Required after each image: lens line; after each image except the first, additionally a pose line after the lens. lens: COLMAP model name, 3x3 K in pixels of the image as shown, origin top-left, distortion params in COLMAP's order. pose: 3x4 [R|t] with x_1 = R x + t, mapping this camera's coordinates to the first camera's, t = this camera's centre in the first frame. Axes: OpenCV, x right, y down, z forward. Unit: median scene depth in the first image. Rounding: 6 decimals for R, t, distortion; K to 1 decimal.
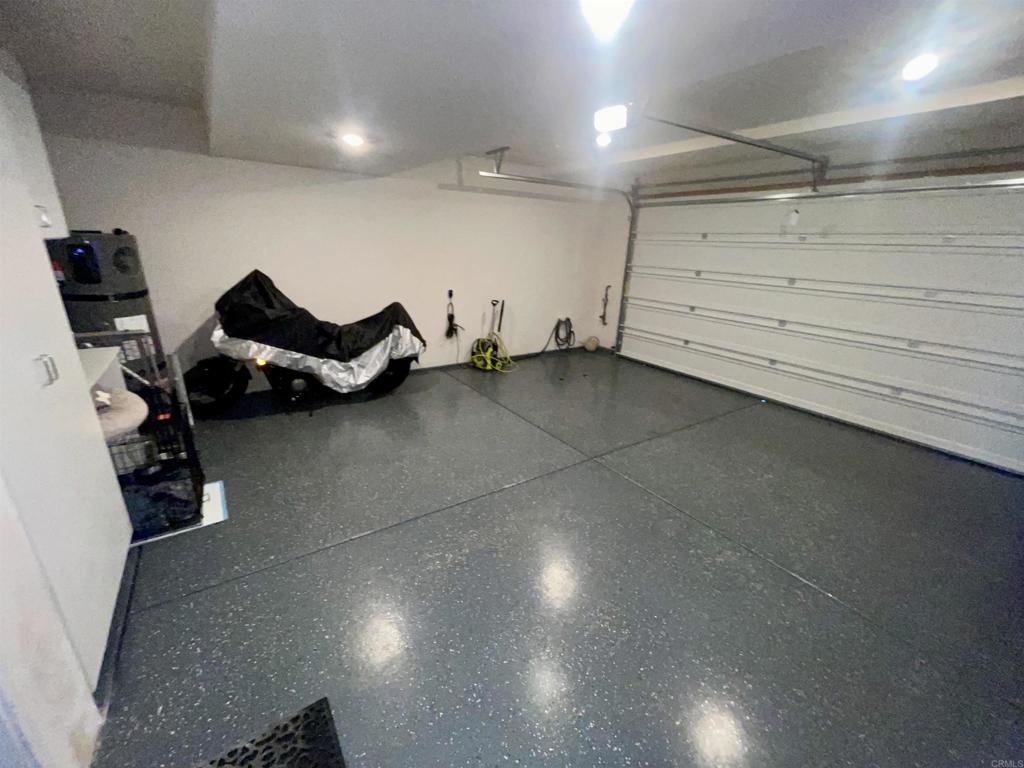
lens RADIAL K [[418.3, 0, 510.2], [0, 418.3, 385.4], [0, 0, 1]] dist [0.001505, 0.000518]
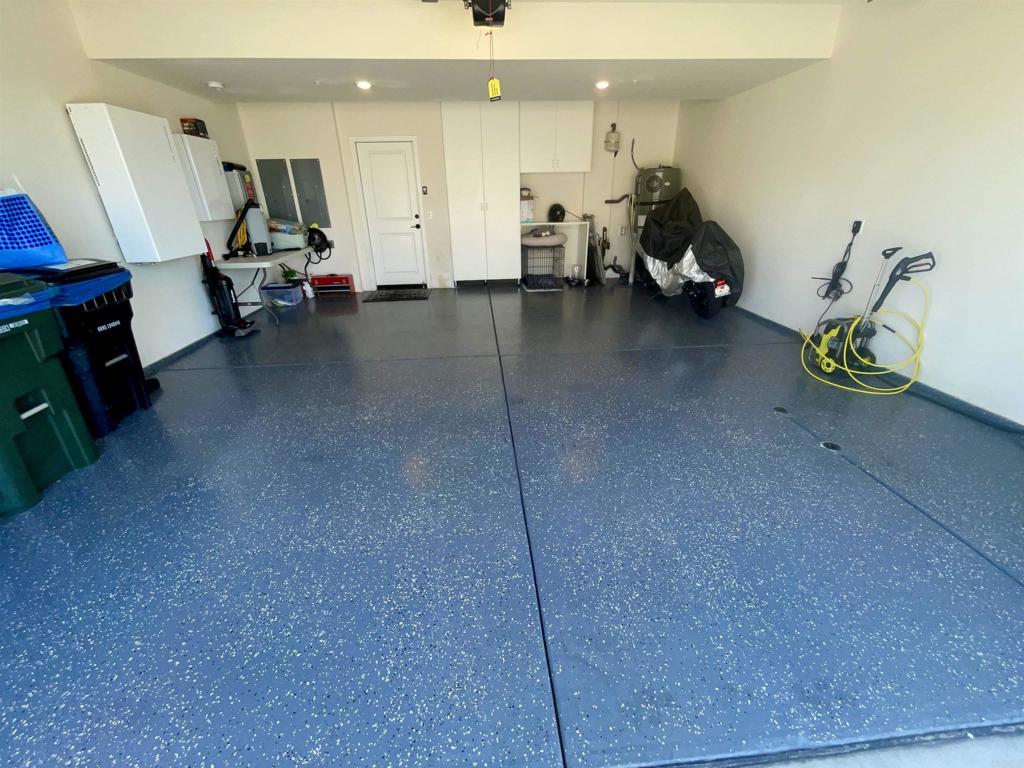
lens RADIAL K [[418.3, 0, 510.2], [0, 418.3, 385.4], [0, 0, 1]] dist [0.001505, 0.000518]
pose [[-0.497825, 0.342090, -0.796960, 0.711815], [-0.273041, 0.810374, 0.518404, -0.221151], [0.823176, 0.475677, -0.310020, 0.926092]]
